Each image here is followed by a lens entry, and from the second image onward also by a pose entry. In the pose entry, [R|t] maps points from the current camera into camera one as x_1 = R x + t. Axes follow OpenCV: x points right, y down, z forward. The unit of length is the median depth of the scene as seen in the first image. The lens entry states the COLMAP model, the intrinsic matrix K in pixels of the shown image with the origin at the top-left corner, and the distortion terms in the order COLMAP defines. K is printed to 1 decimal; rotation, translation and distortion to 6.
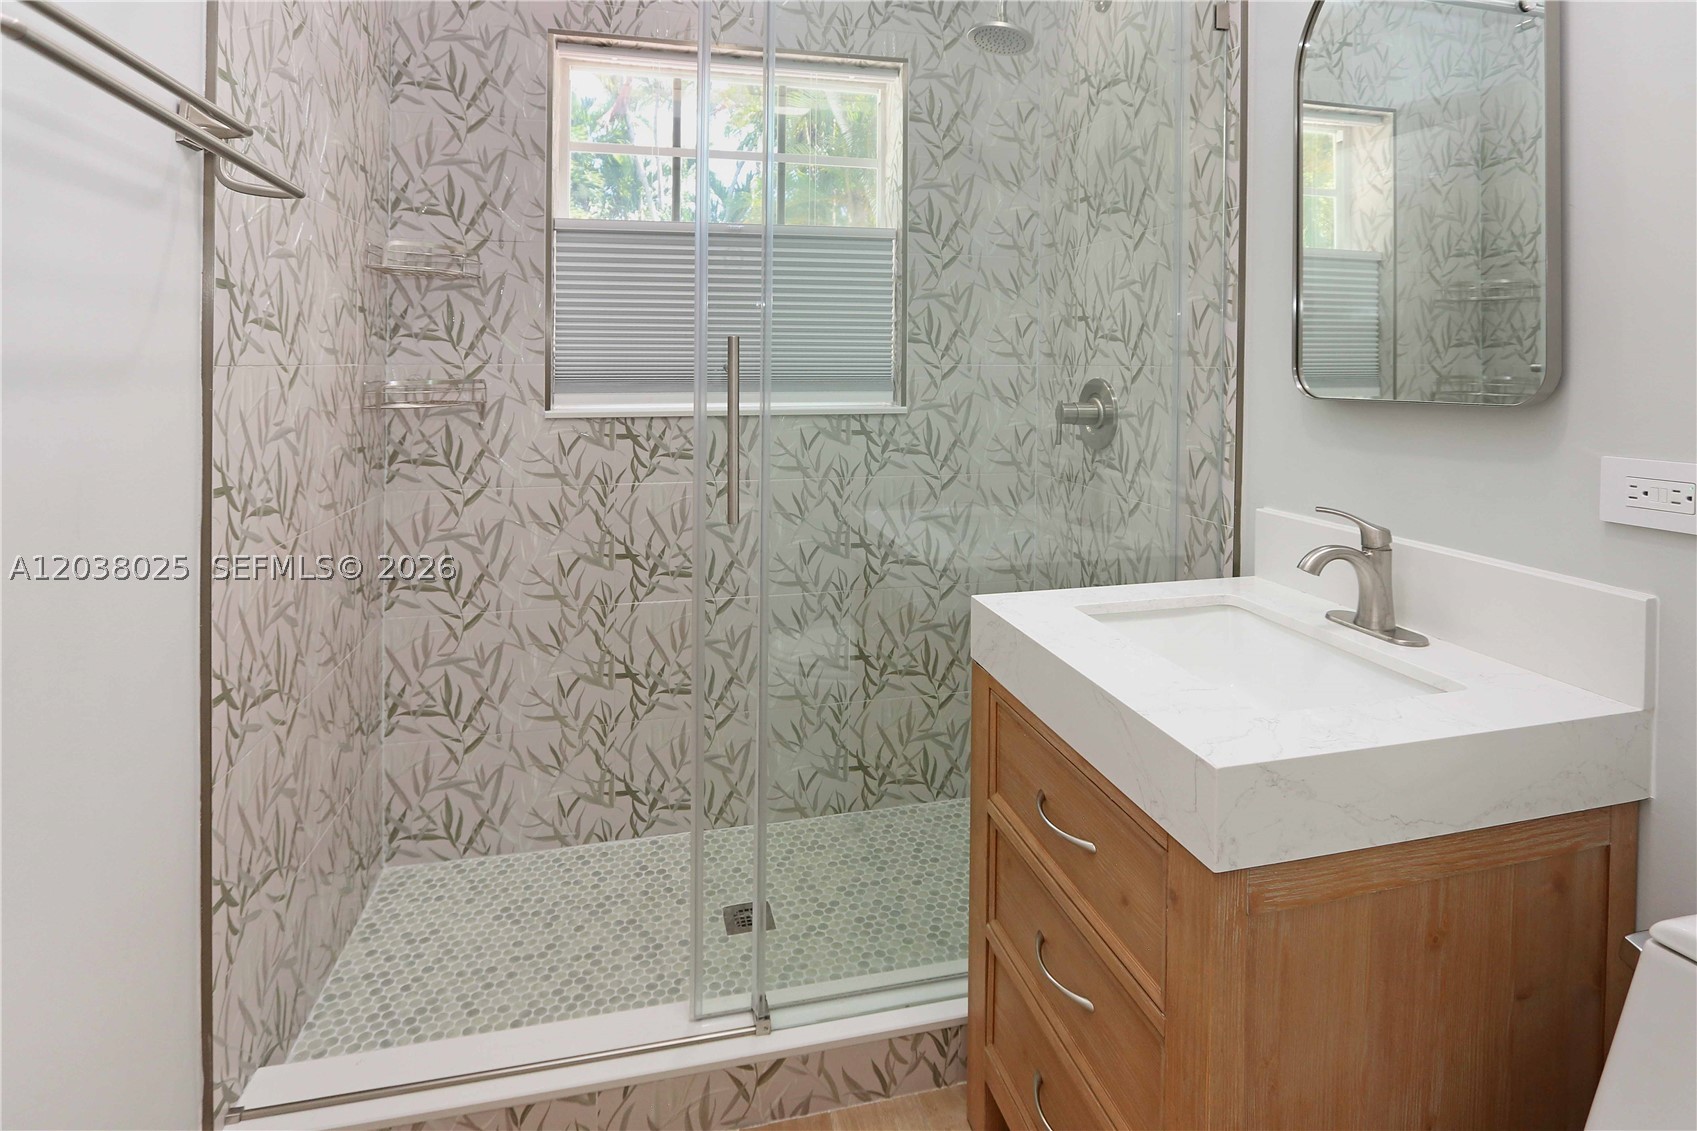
lens RADIAL K [[892.3, 0, 877.8], [0, 892.3, 398.9], [0, 0, 1]] dist [-0.010619, 0.000400]
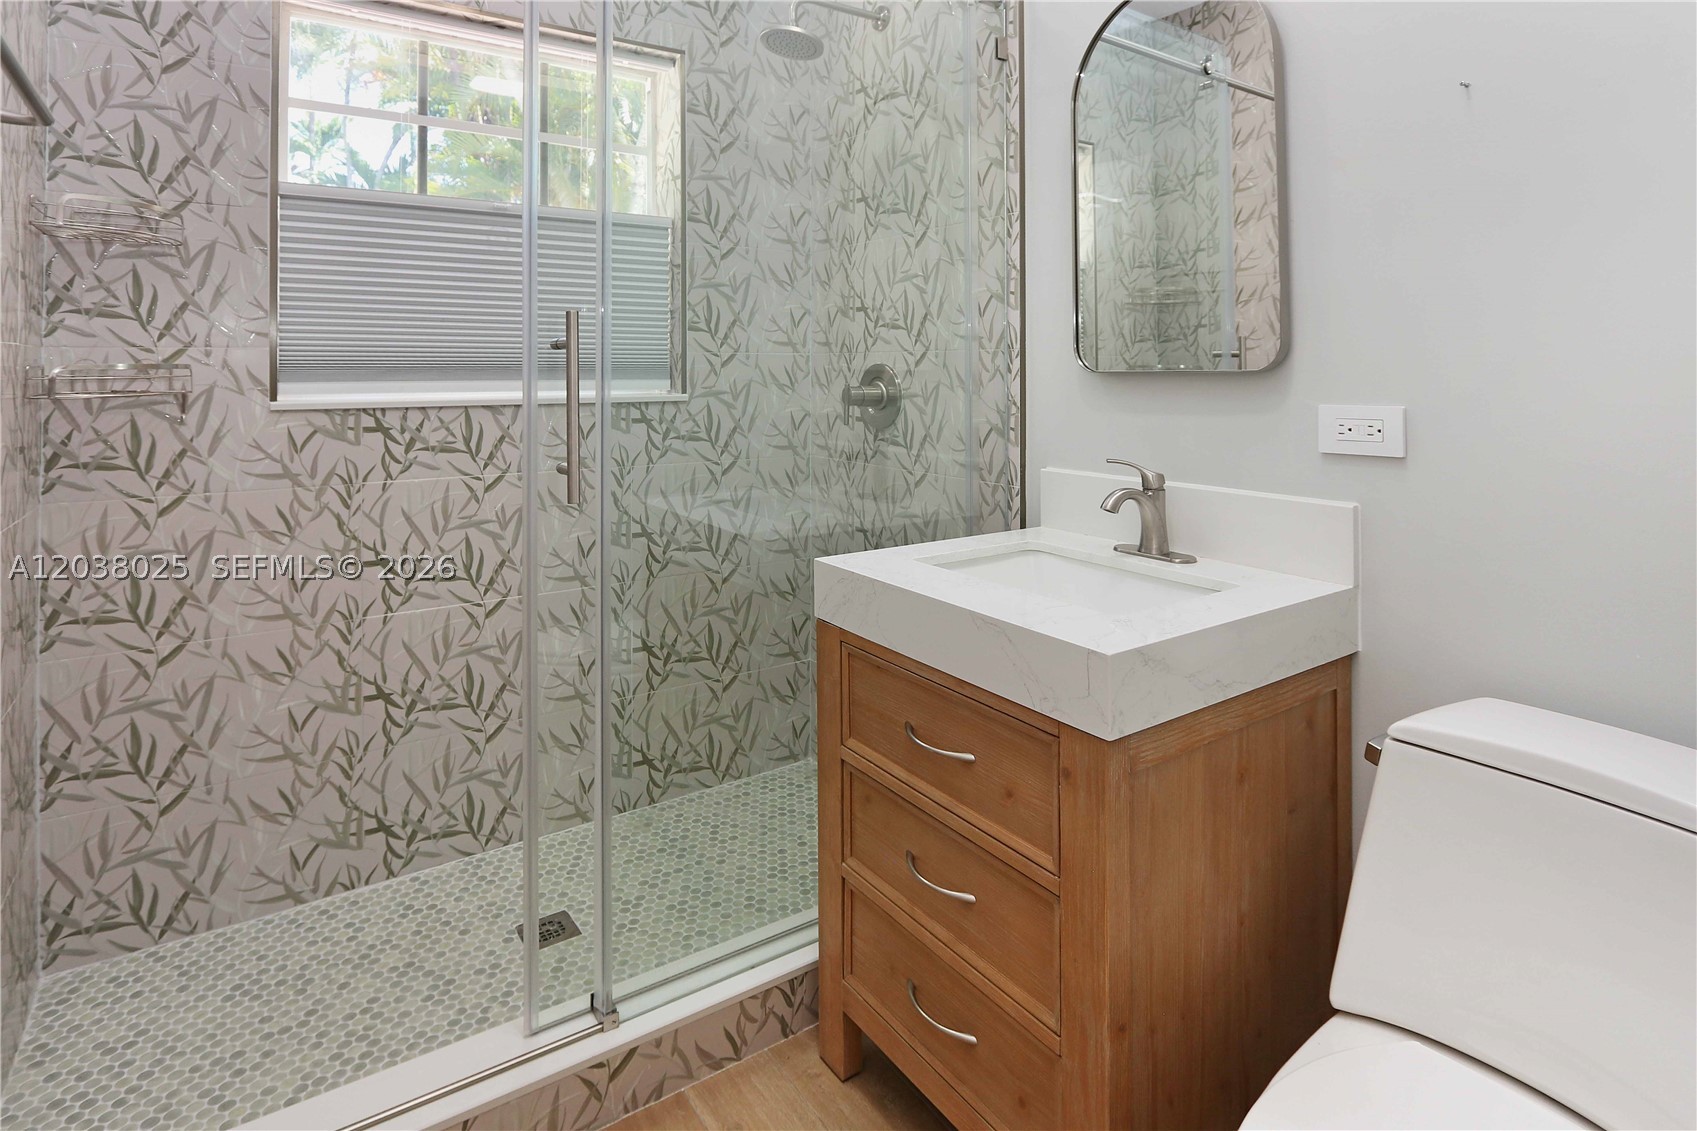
lens RADIAL K [[891.0, 0, 879.4], [0, 891.0, 386.5], [0, 0, 1]] dist [-0.008456, 0.000874]
pose [[0.936022, -0.006075, 0.351888, -0.125930], [0.013197, 0.999754, -0.017843, 0.022173], [-0.351693, 0.021345, 0.935872, -0.017561]]
